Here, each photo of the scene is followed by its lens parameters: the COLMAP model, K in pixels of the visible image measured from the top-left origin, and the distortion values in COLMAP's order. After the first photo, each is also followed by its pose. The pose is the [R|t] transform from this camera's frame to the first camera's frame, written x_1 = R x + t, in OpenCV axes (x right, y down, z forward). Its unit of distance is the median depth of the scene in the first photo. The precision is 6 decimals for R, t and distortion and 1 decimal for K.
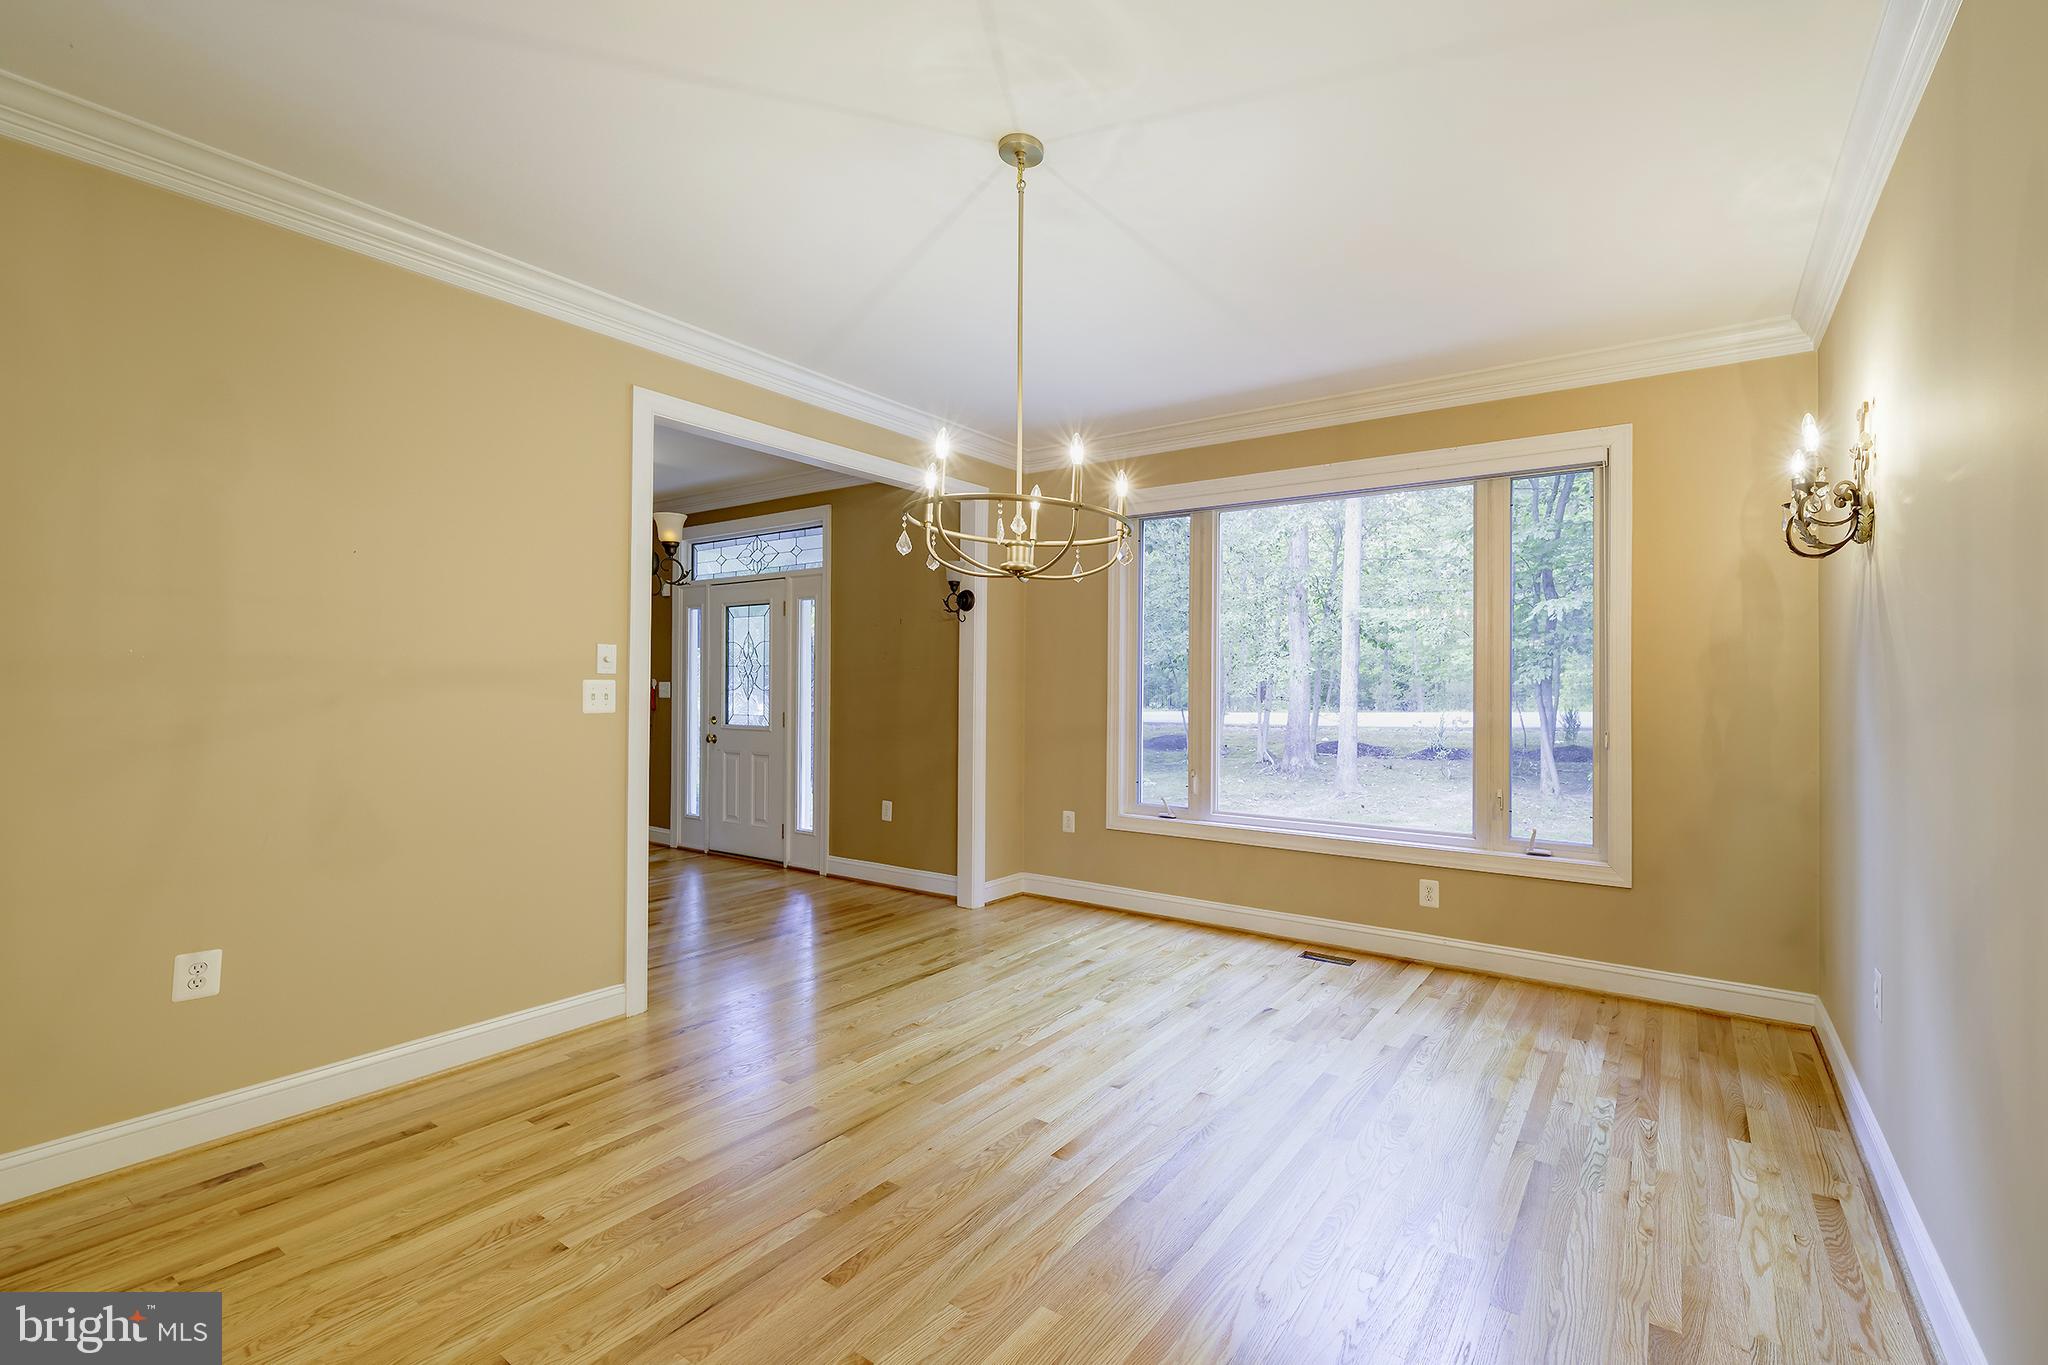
lens RADIAL K [[821.2, 0, 1030.1], [0, 821.2, 686.7], [0, 0, 1]] dist [-0.001071, -0.000082]
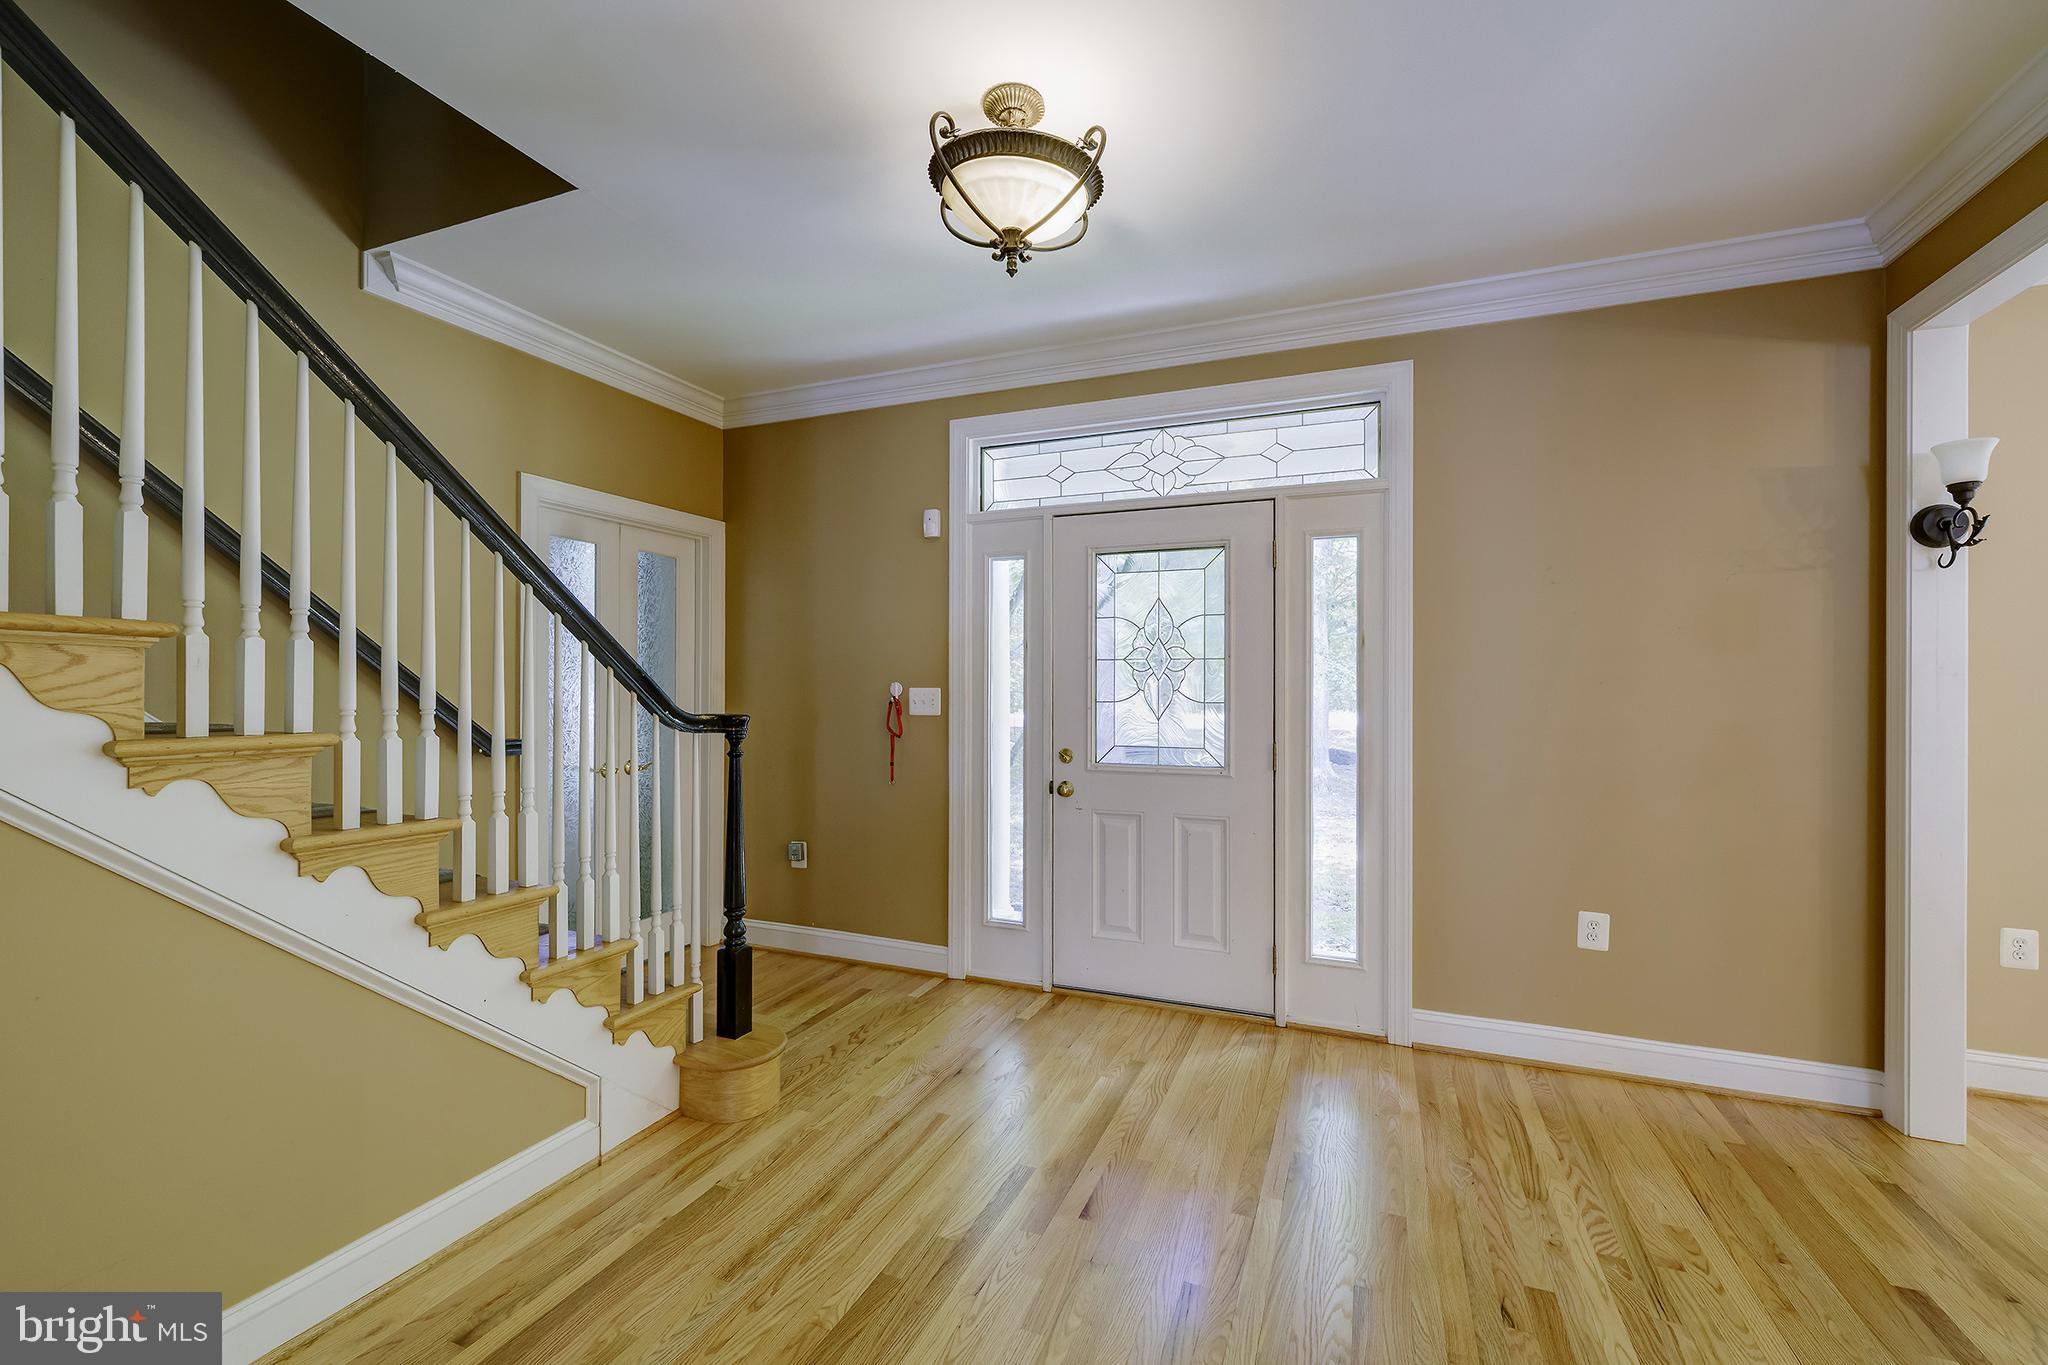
lens RADIAL K [[821.2, 0, 1030.1], [0, 821.2, 686.7], [0, 0, 1]] dist [-0.001071, -0.000082]
pose [[0.979905, -0.002324, 0.199452, -0.586266], [0.002896, 0.999992, -0.002574, -0.005531], [-0.199445, 0.003099, 0.979904, 0.510356]]
